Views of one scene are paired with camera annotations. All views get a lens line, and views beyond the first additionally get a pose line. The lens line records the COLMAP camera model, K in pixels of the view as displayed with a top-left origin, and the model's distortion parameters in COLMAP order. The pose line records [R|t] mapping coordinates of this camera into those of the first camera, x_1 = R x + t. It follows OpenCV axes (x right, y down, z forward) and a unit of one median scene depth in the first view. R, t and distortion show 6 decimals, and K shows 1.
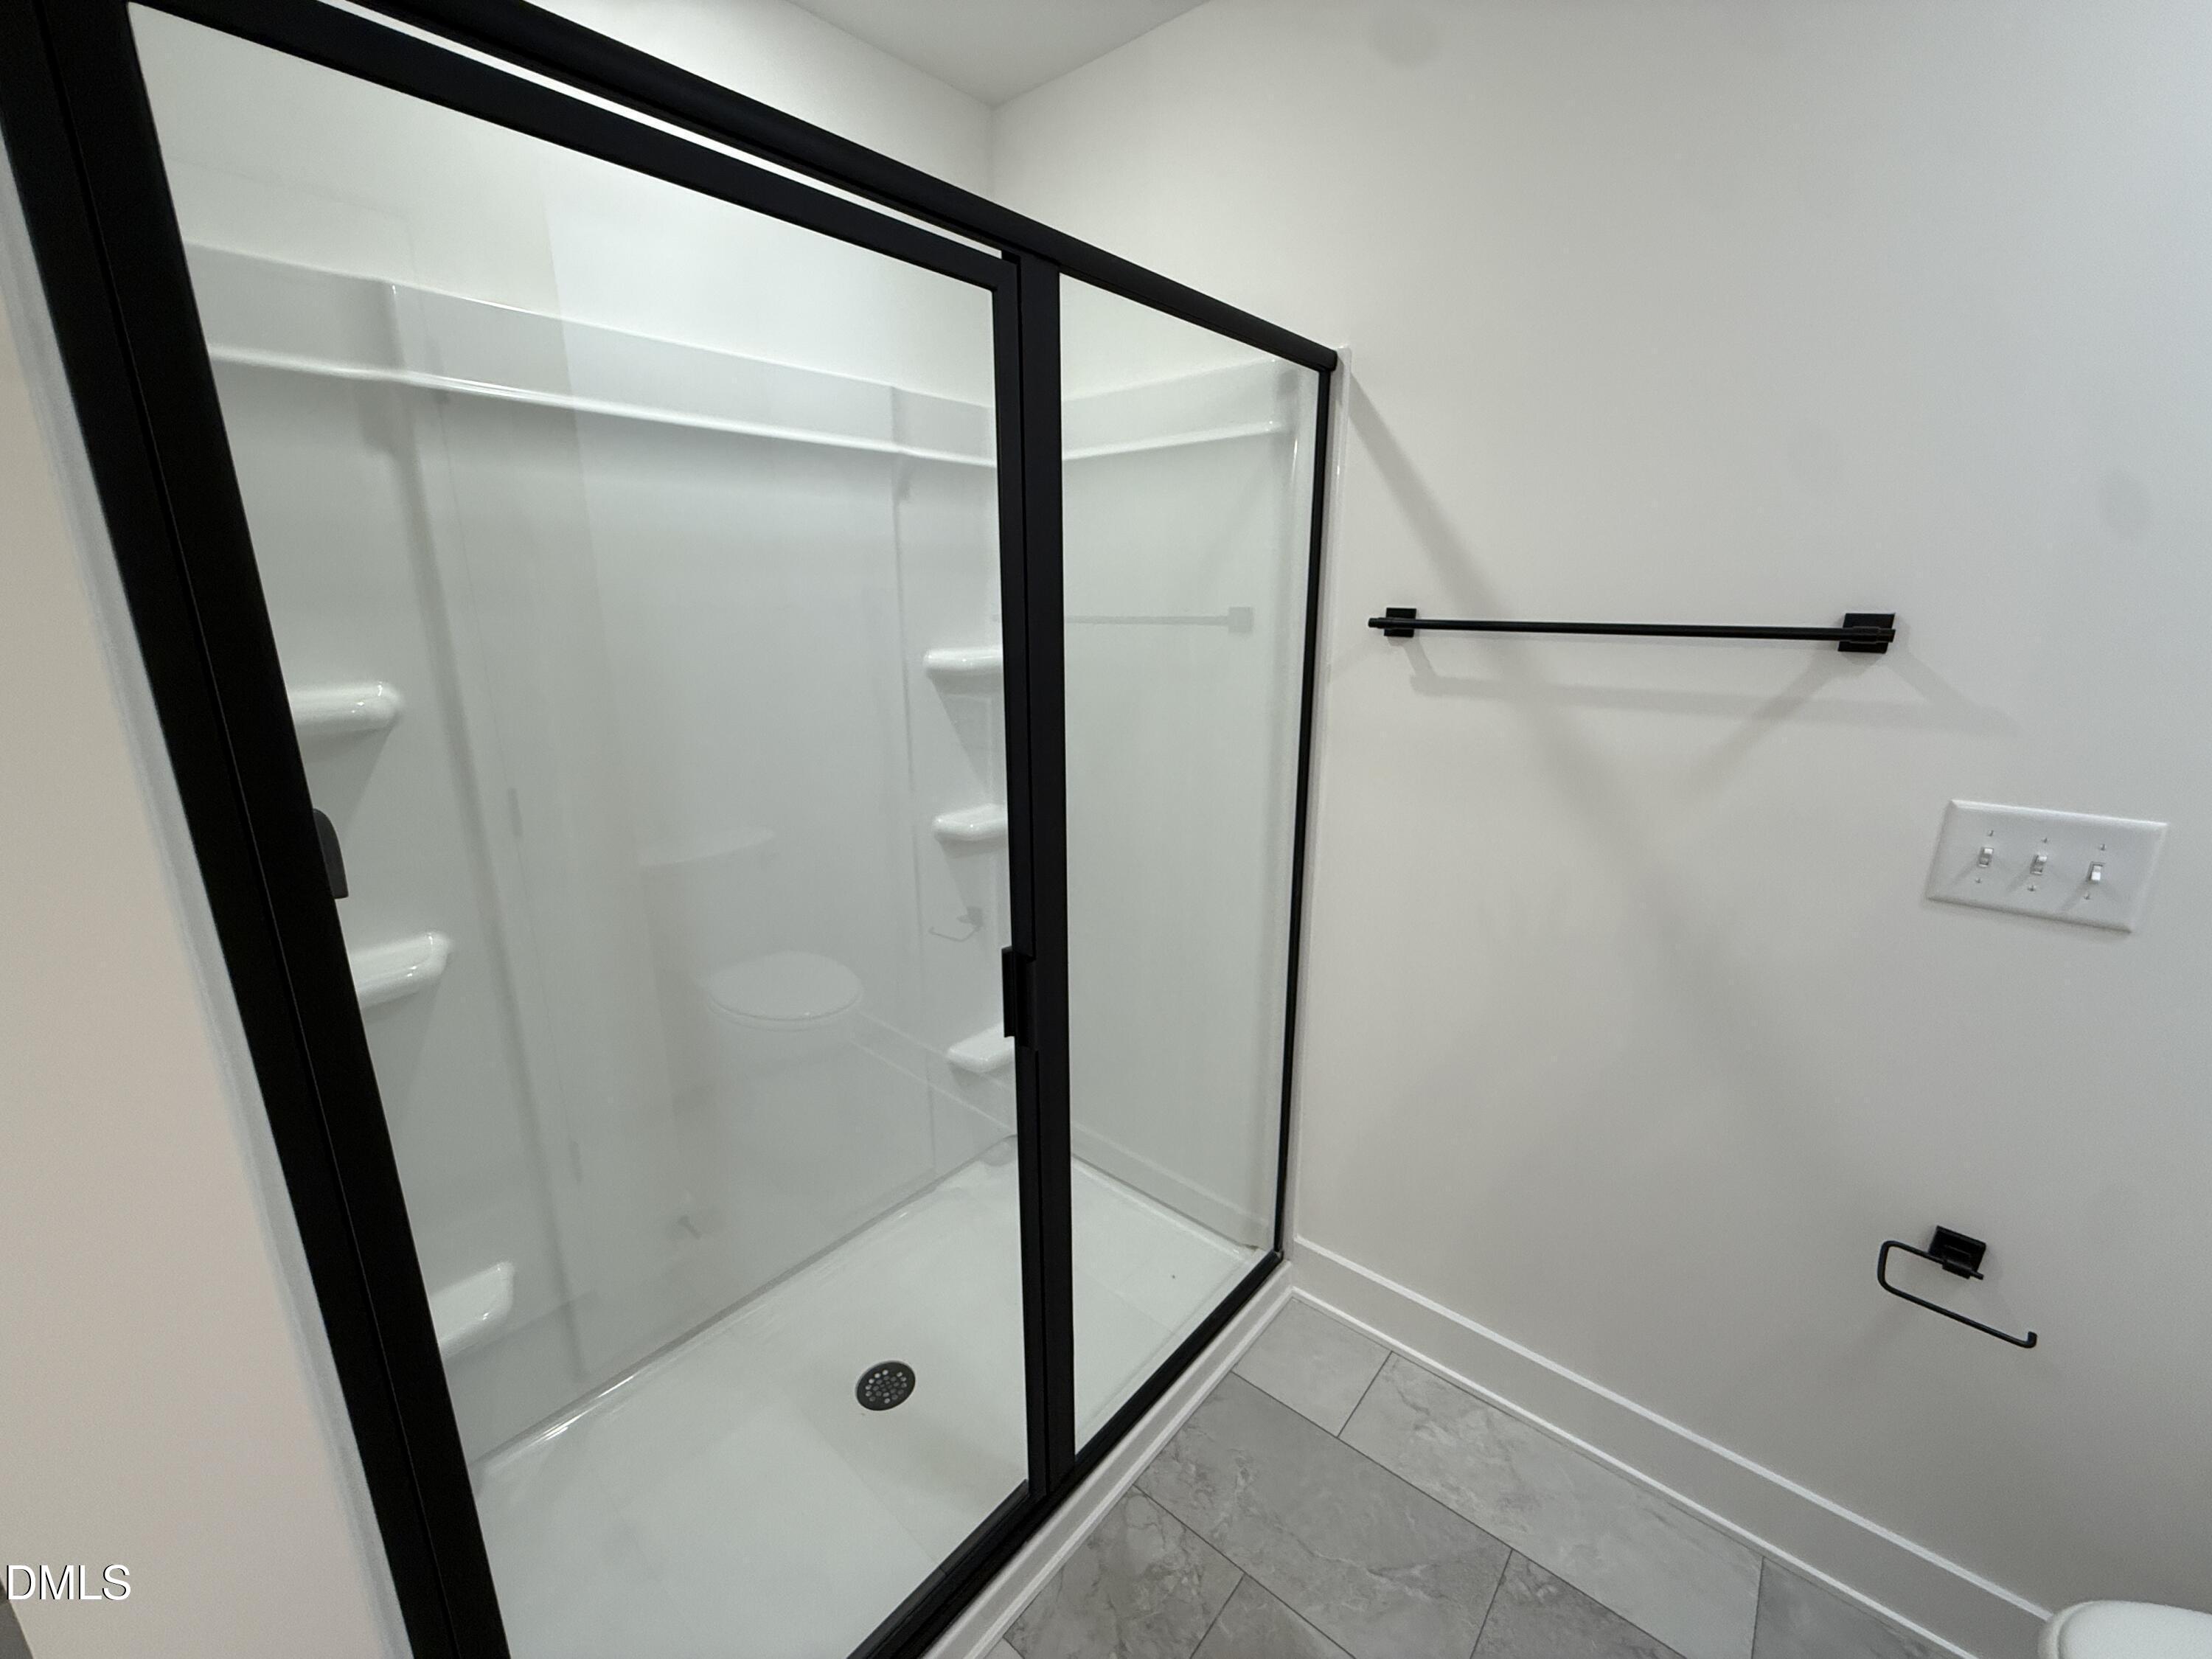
lens RADIAL K [[886.2, 0, 1106.0], [0, 886.2, 829.5], [0, 0, 1]] dist [0.000912, 0.000053]
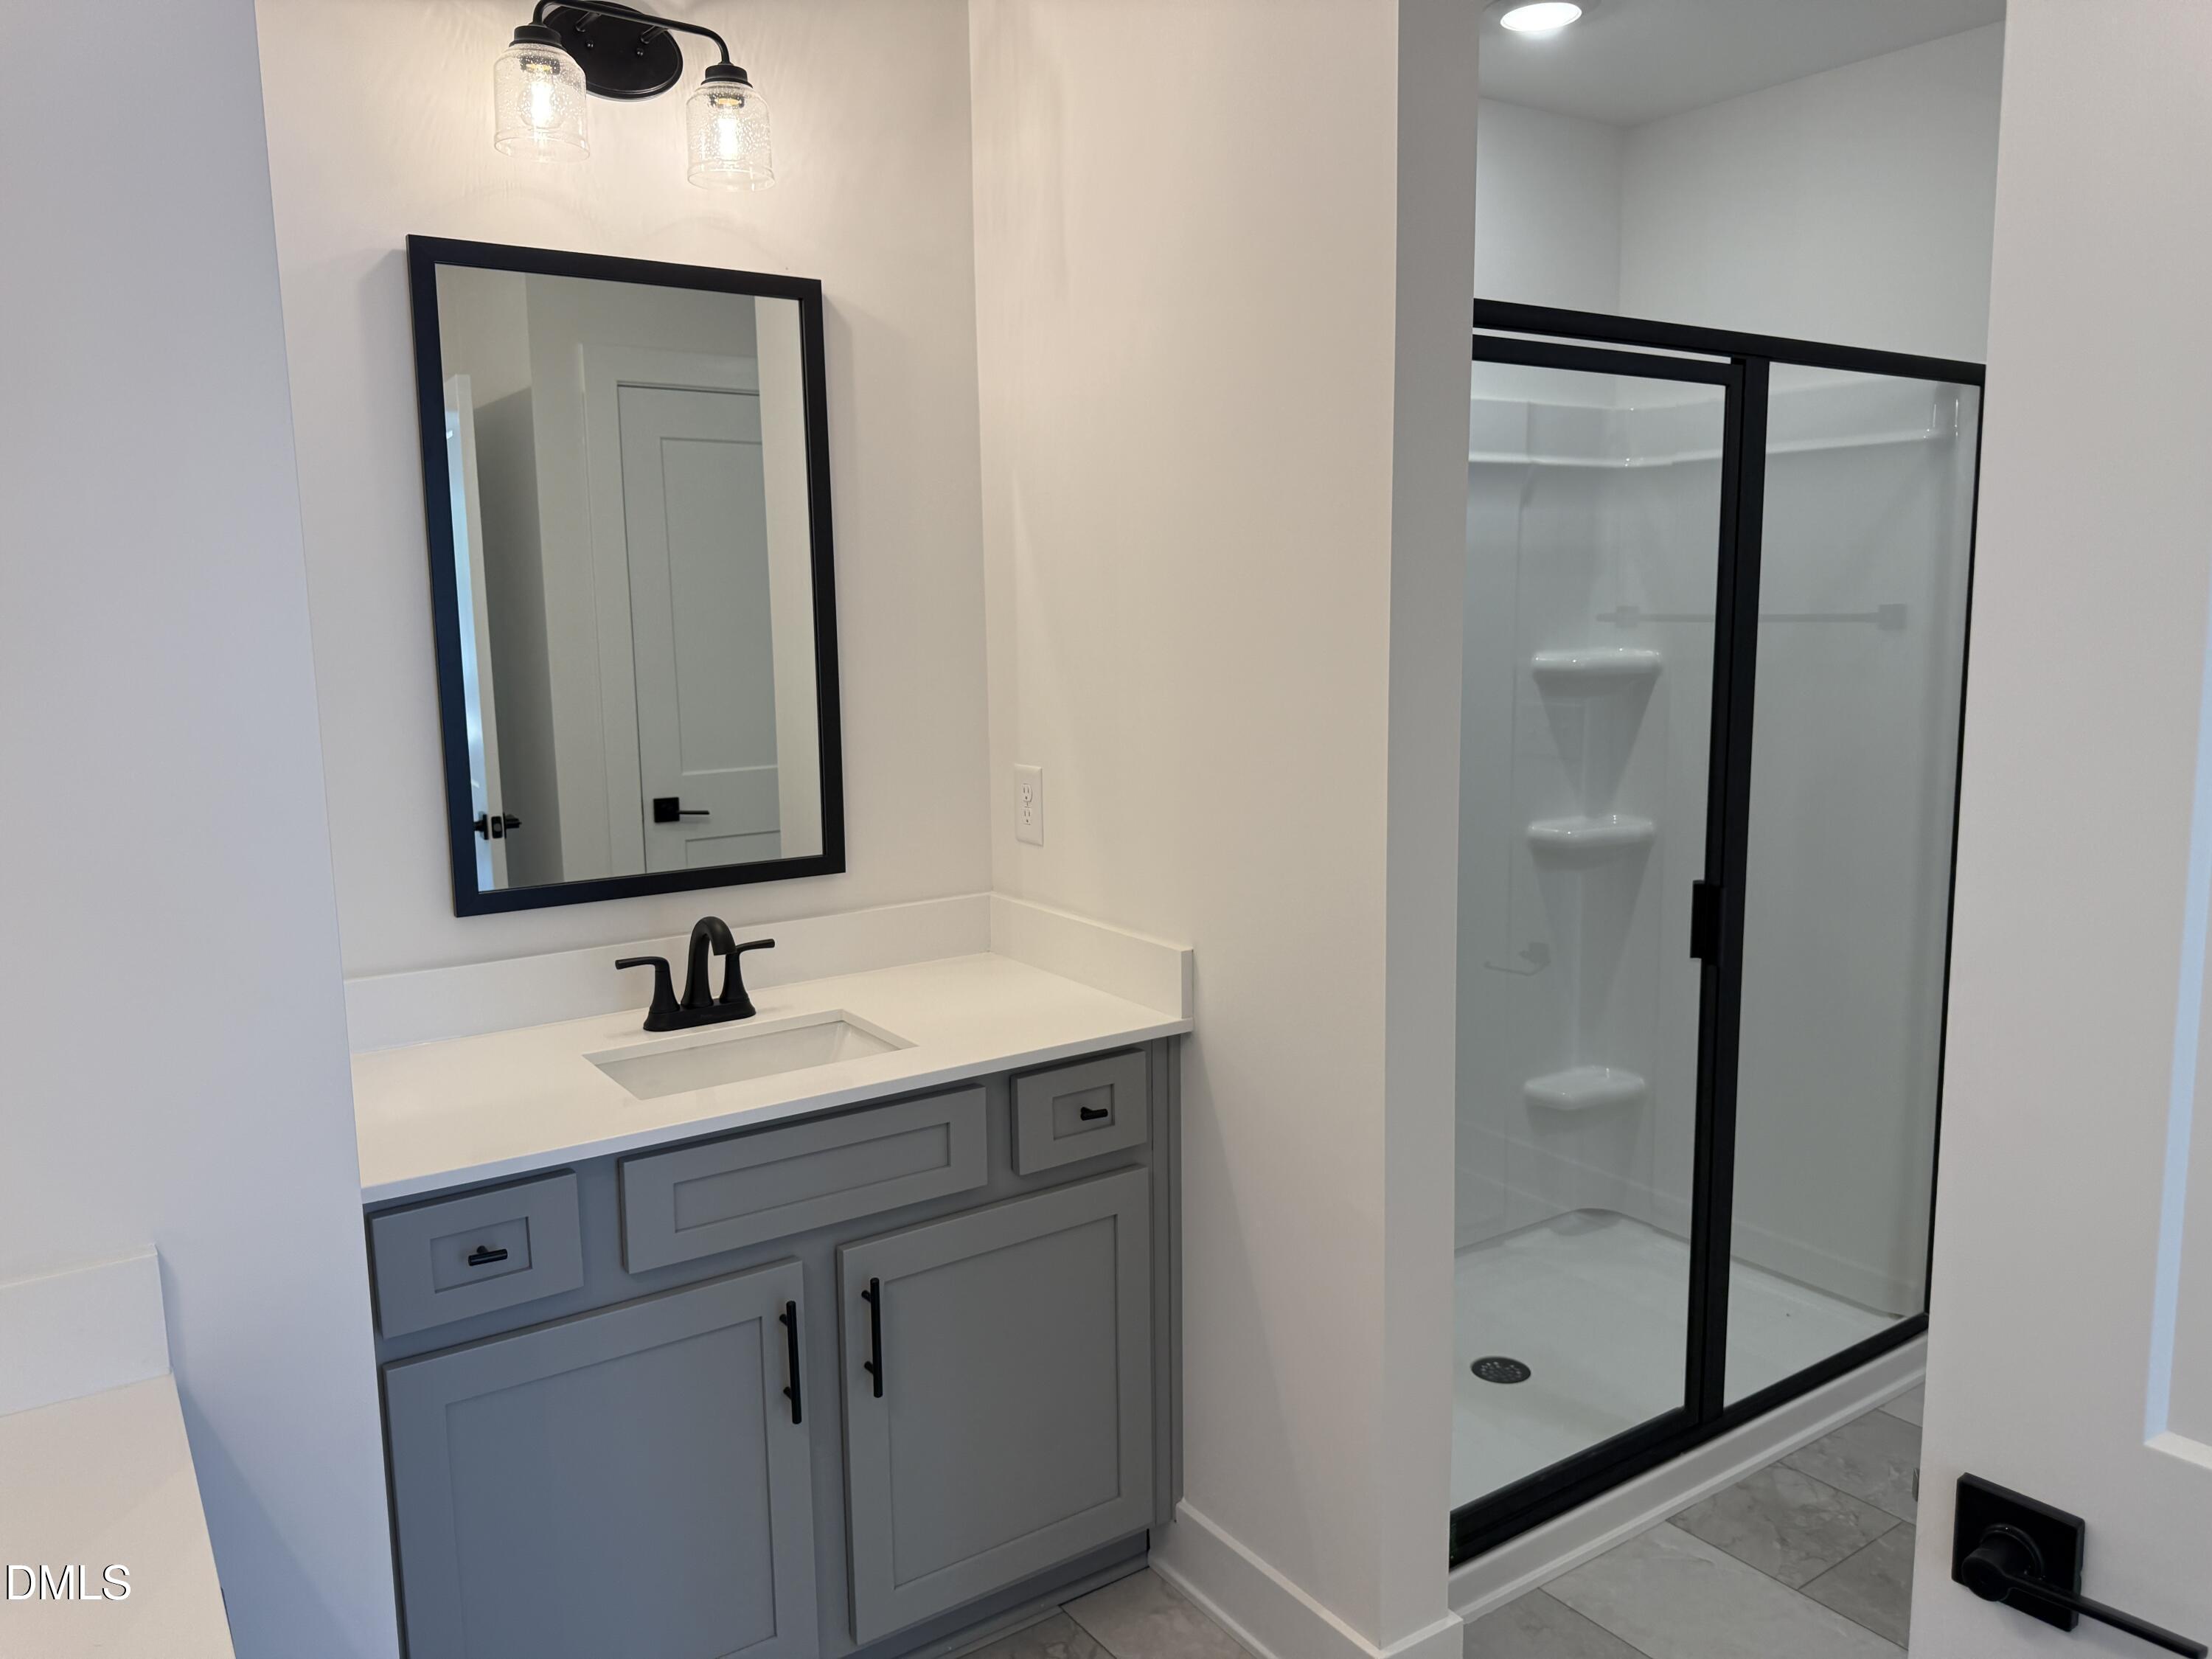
lens RADIAL K [[1561.8, 0, 1106.0], [0, 1561.8, 829.5], [0, 0, 1]] dist [-0.006146, -0.003610]
pose [[0.963445, 0.024791, -0.266757, -0.237374], [-0.052797, 0.993752, -0.098333, 0.229413], [0.262652, 0.108823, 0.958734, -0.924103]]
